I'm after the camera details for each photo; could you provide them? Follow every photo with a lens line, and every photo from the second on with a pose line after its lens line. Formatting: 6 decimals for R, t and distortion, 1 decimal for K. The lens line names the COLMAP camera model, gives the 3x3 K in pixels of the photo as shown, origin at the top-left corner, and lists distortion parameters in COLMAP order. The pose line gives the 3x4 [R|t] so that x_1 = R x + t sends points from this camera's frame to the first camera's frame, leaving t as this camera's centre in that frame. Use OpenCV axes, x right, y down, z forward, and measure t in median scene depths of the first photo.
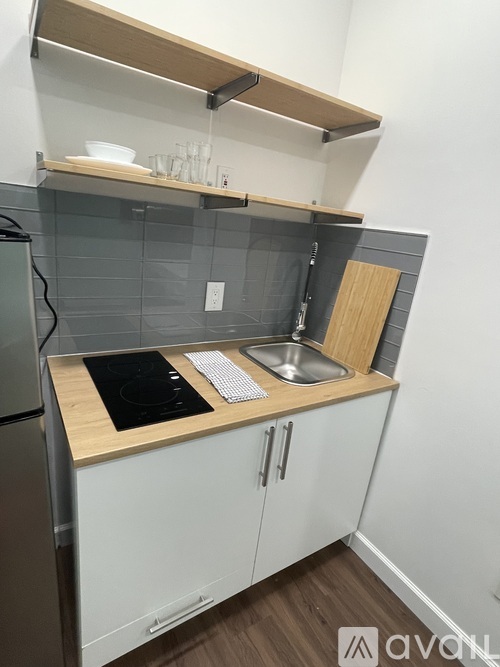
lens RADIAL K [[362.4, 0, 250.0], [0, 362.4, 333.5], [0, 0, 1]] dist [-0.003811, -0.001277]
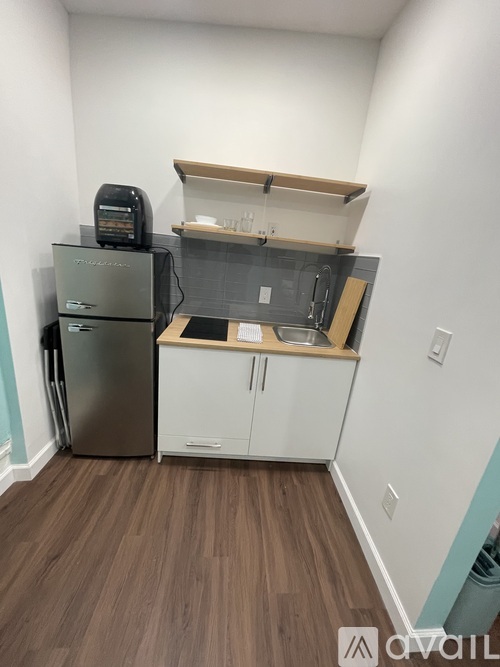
lens RADIAL K [[278.1, 0, 250.0], [0, 278.1, 333.5], [0, 0, 1]] dist [-0.000017, -0.000006]
pose [[0.872532, 0.121184, -0.473288, 0.552345], [-0.152810, 0.987836, -0.028781, 0.145419], [0.464044, 0.097435, 0.880437, -0.228130]]
